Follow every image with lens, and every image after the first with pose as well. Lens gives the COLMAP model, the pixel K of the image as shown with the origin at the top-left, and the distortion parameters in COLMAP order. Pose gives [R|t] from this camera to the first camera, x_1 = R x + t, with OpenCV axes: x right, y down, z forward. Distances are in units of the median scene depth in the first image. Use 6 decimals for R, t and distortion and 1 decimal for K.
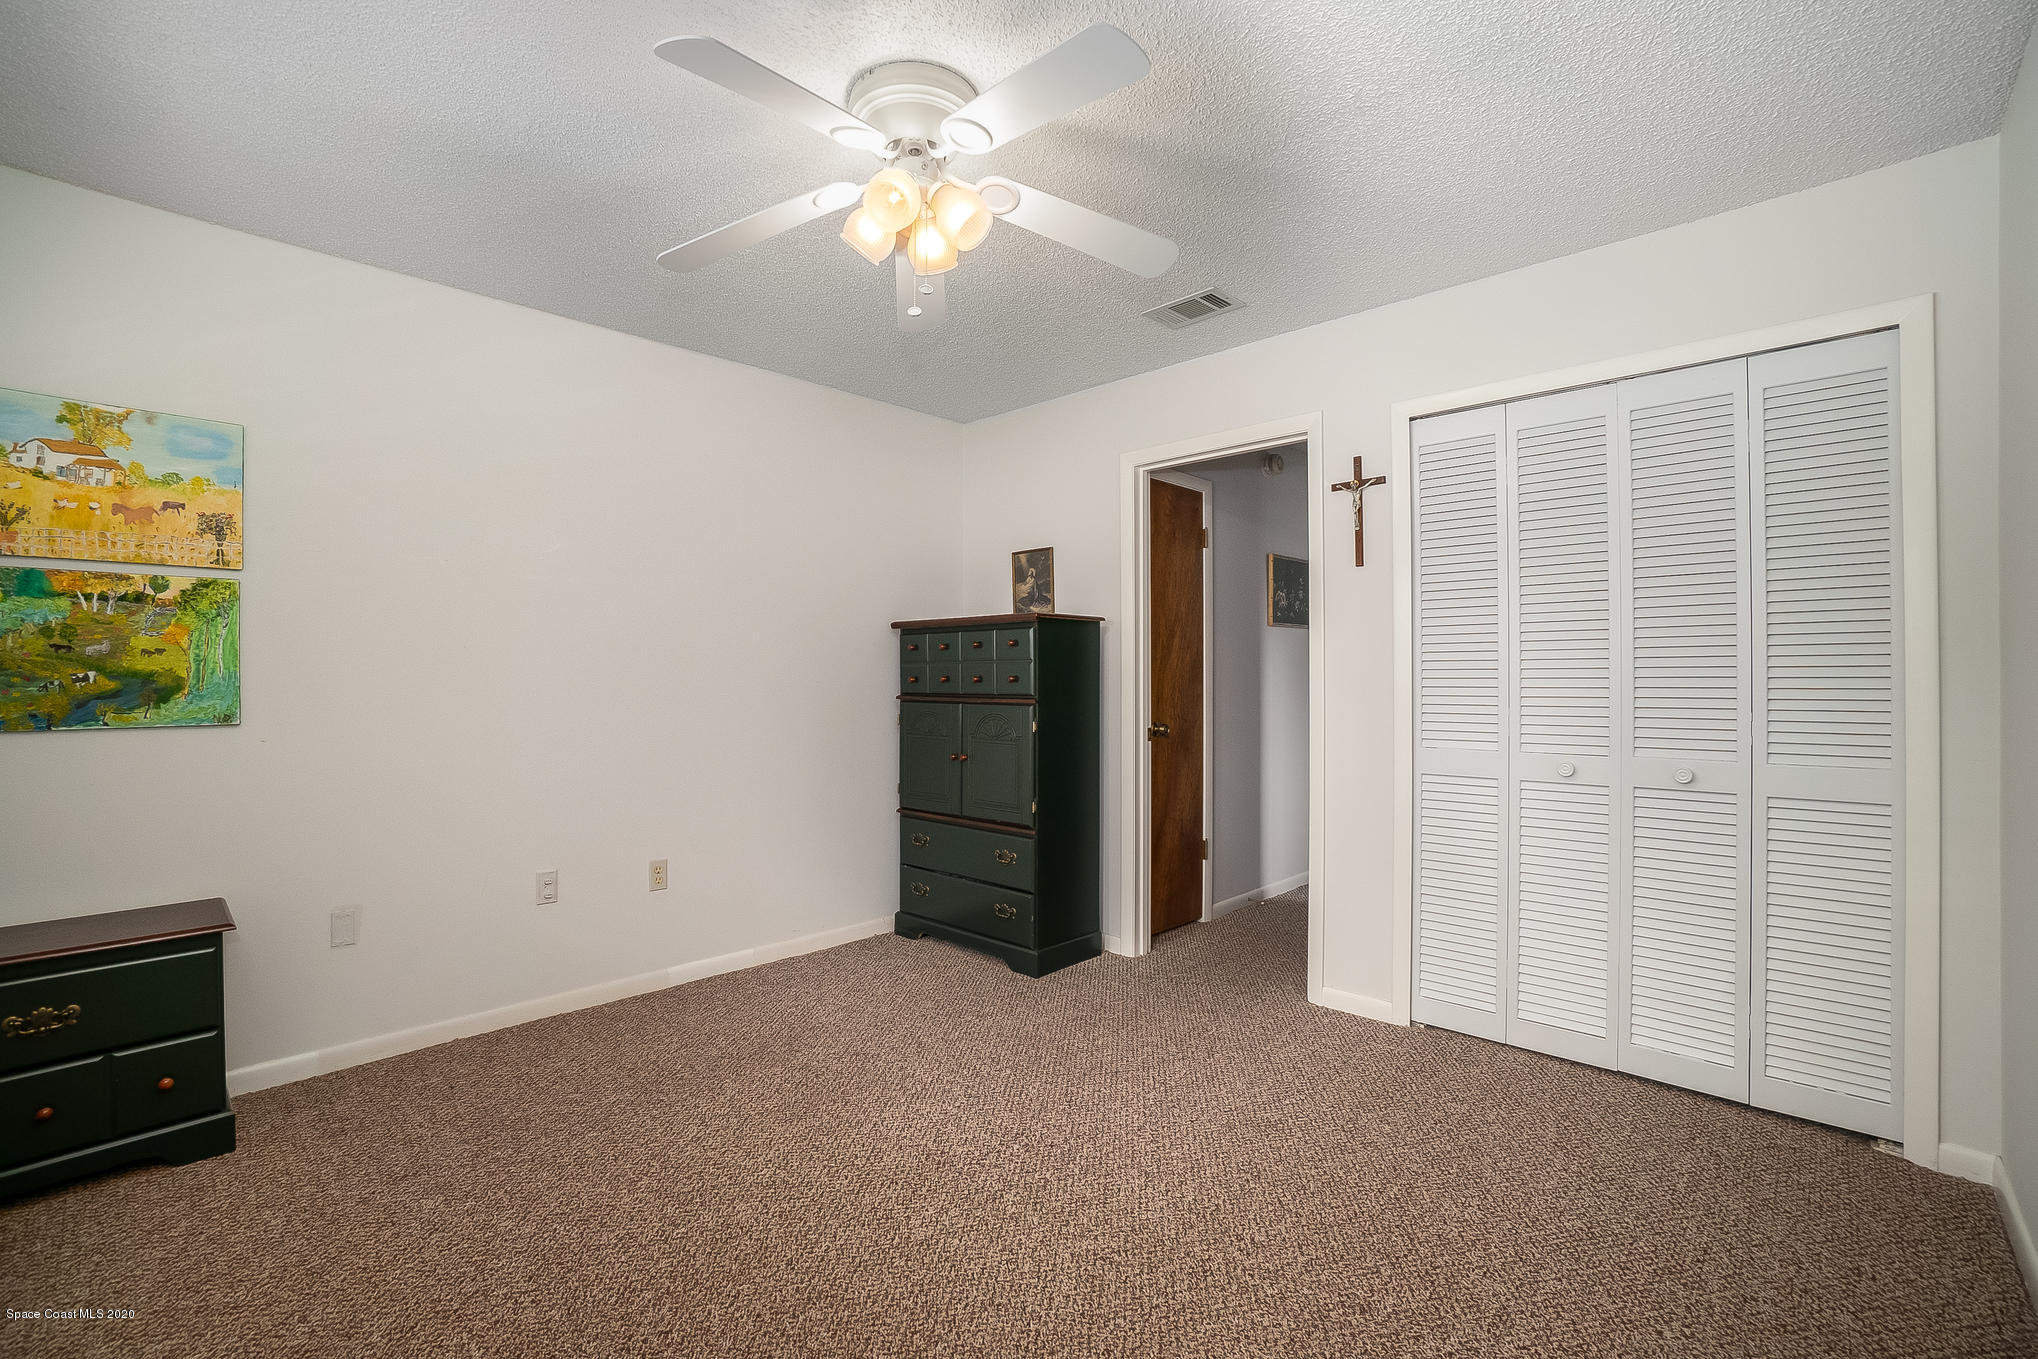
lens RADIAL K [[895.8, 0, 1003.5], [0, 895.8, 672.8], [0, 0, 1]] dist [-0.047779, 0.009182]
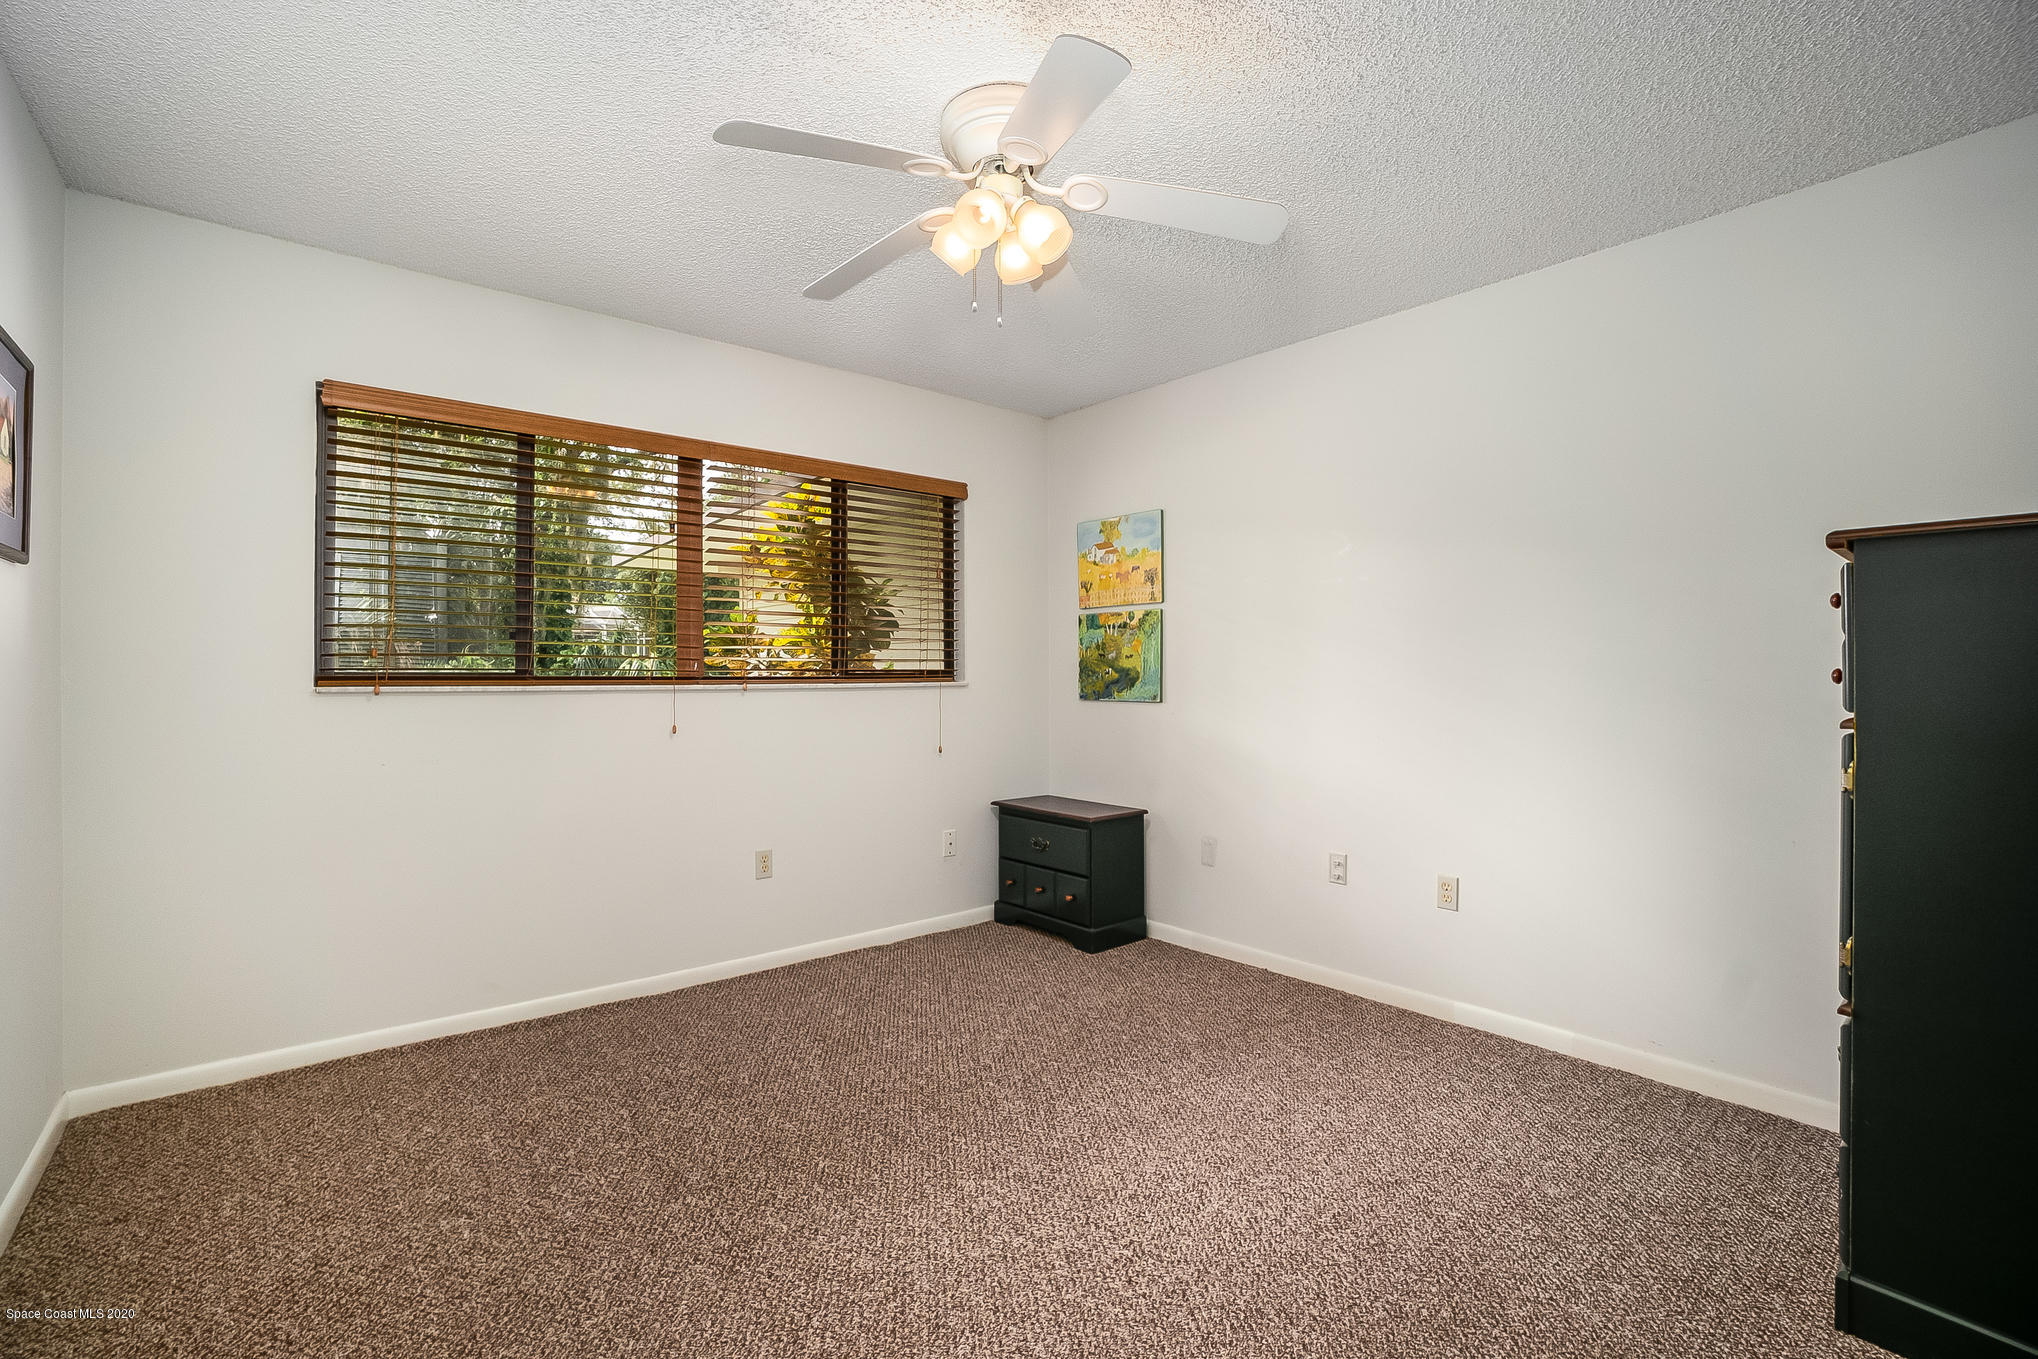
lens RADIAL K [[895.8, 0, 998.5], [0, 895.8, 674.4], [0, 0, 1]] dist [-0.047779, 0.009182]
pose [[-0.113009, -0.000460, -0.993594, 0.784932], [0.003551, 0.999993, -0.000867, 0.011299], [0.993588, -0.003626, -0.113006, 0.937447]]
